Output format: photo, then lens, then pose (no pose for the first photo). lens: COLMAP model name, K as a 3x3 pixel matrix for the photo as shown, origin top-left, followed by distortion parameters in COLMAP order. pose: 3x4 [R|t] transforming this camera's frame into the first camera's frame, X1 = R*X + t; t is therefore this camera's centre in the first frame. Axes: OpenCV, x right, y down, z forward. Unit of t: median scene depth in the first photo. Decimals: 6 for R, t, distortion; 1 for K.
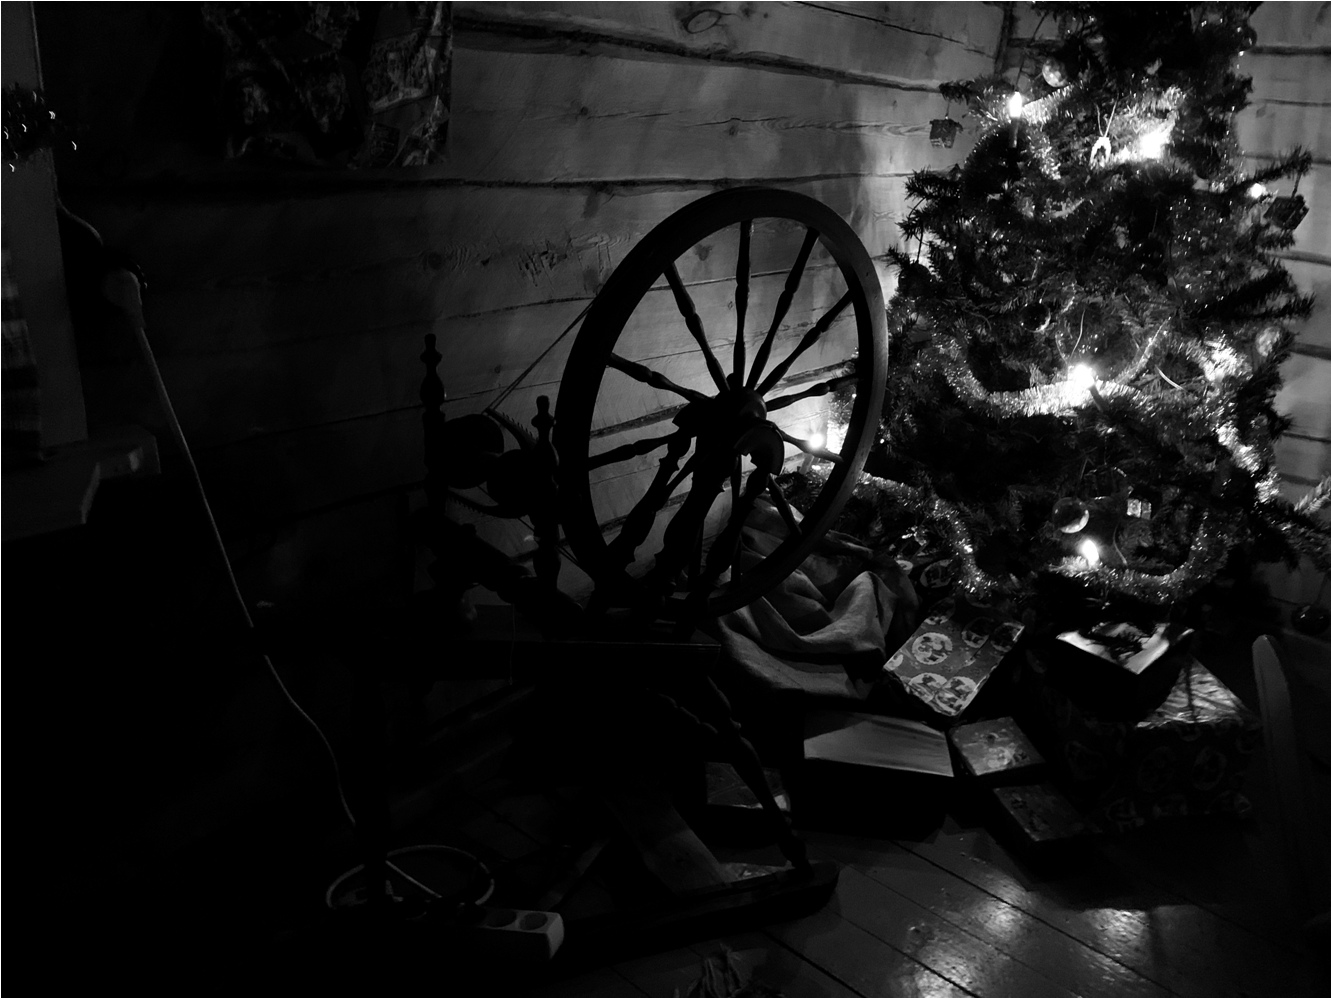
lens RADIAL K [[990.2, 0, 662.2], [0, 990.2, 497.3], [0, 0, 1]] dist [0.011203, -0.007440]
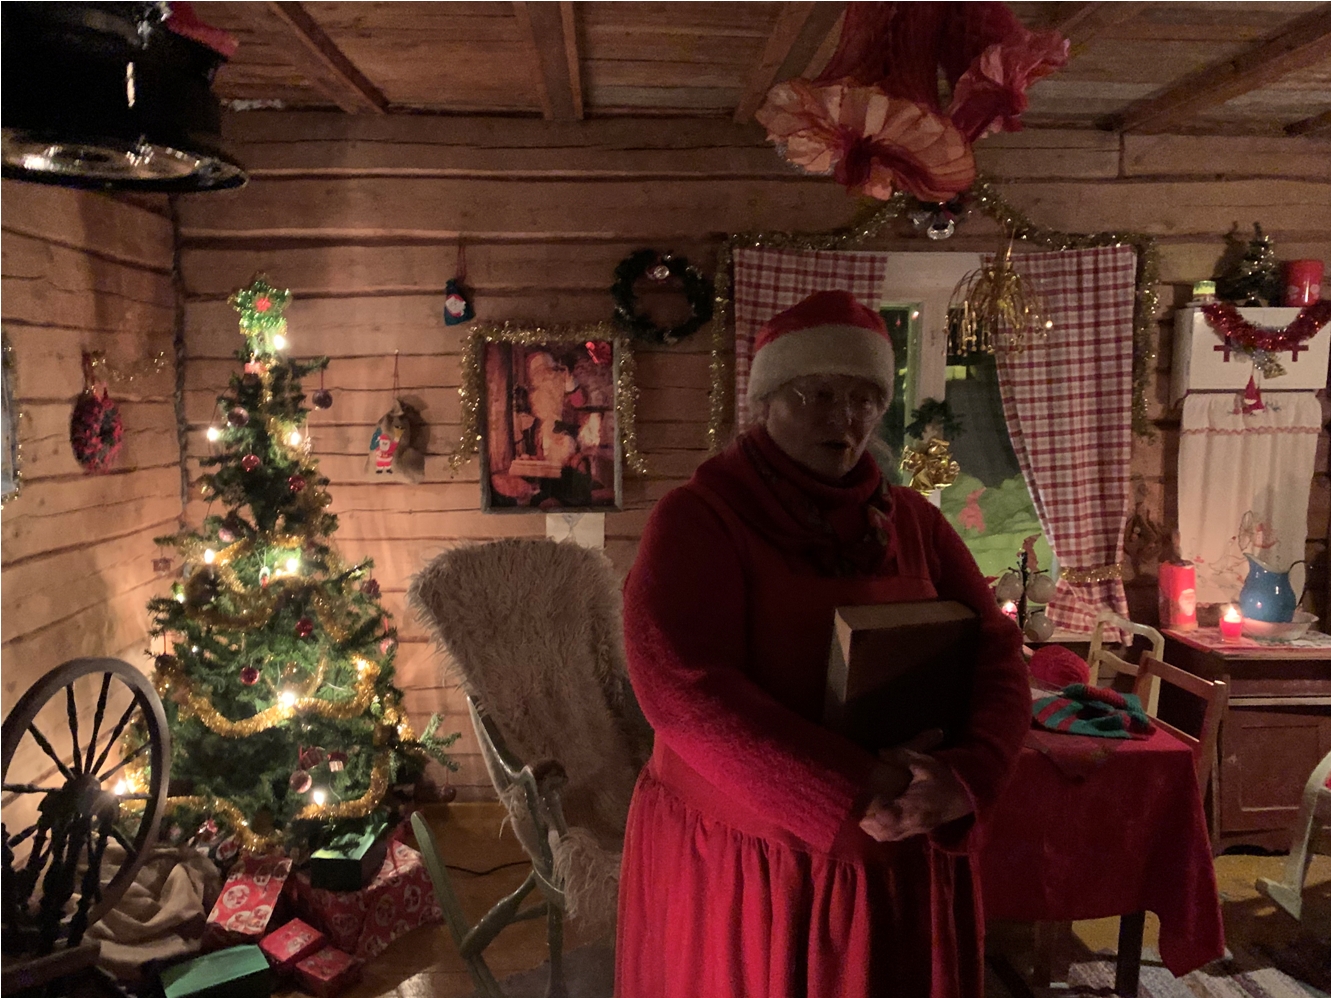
lens RADIAL K [[990.2, 0, 662.2], [0, 990.2, 497.3], [0, 0, 1]] dist [0.011203, -0.007440]
pose [[0.718388, -0.135413, 0.682336, -0.223210], [0.301035, 0.944787, -0.129443, -0.034397], [-0.627134, 0.298397, 0.719488, -0.716221]]
